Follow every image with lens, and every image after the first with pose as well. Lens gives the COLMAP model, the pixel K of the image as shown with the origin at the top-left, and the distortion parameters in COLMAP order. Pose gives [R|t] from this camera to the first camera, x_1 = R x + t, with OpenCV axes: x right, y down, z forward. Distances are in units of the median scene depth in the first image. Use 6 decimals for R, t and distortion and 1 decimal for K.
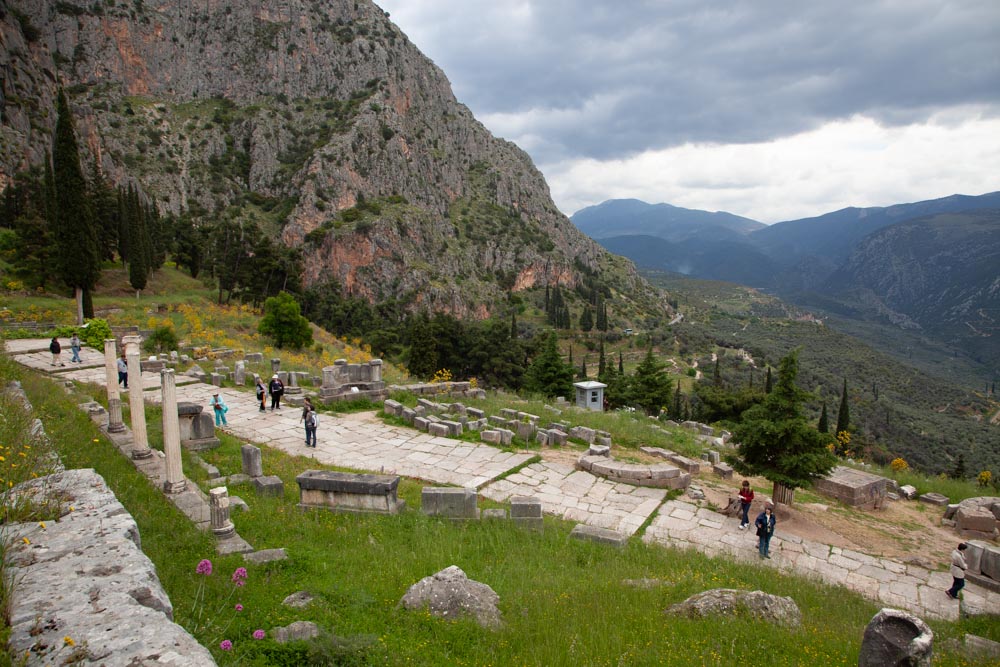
lens RADIAL K [[692.2, 0, 500.1], [0, 692.2, 333.4], [0, 0, 1]] dist [-0.004407, -0.000721]
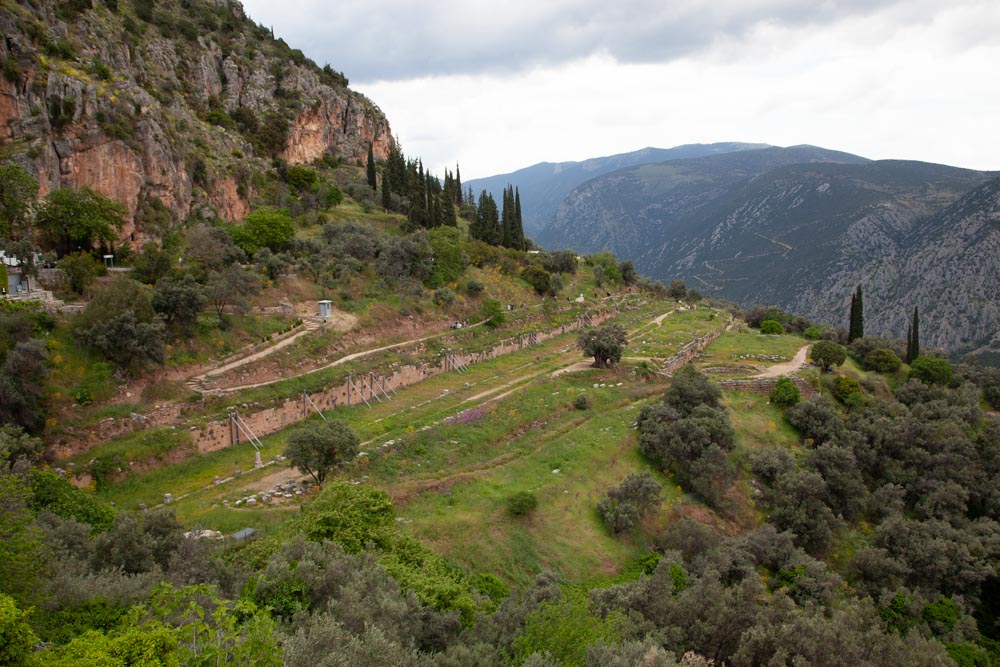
lens RADIAL K [[814.5, 0, 499.3], [0, 814.5, 334.2], [0, 0, 1]] dist [0.011883, 0.009947]
pose [[0.910169, -0.072503, 0.407843, -0.062731], [0.063167, 0.997341, 0.036330, 0.024636], [-0.409392, -0.007305, 0.912329, 0.511071]]
